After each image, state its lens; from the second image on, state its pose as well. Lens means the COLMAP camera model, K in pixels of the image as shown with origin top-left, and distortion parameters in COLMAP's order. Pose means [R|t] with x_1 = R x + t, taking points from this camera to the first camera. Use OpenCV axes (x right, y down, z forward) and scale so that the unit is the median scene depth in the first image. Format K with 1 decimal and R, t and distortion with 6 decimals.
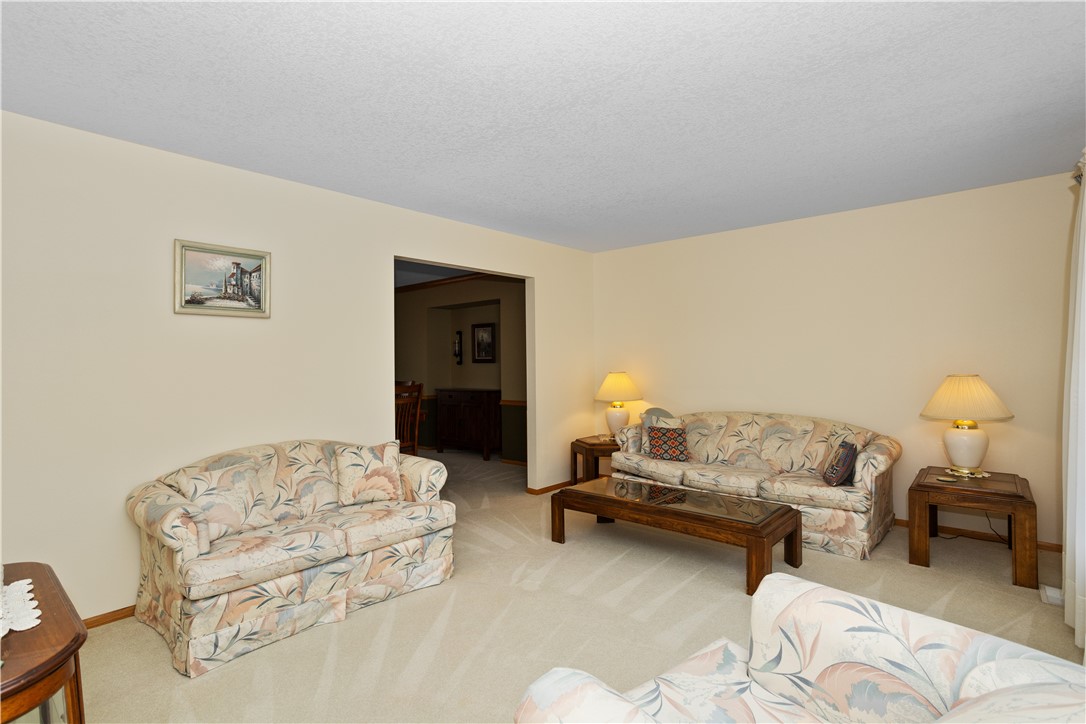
lens RADIAL K [[535.7, 0, 545.8], [0, 535.7, 355.9], [0, 0, 1]] dist [-0.036731, 0.021824]
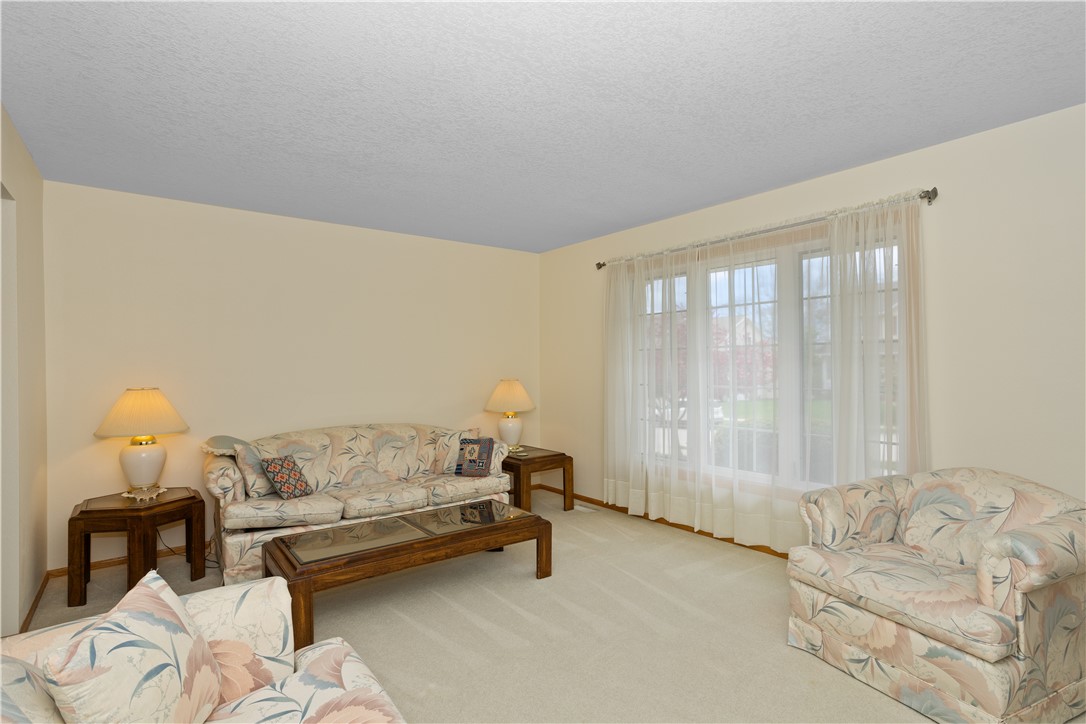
lens RADIAL K [[535.7, 0, 546.4], [0, 535.7, 364.7], [0, 0, 1]] dist [-0.036731, 0.021824]
pose [[0.192803, 0.012796, 0.981154, -0.486735], [-0.003731, 0.999917, -0.012307, 0.011664], [-0.981230, -0.001287, 0.192835, 0.528563]]
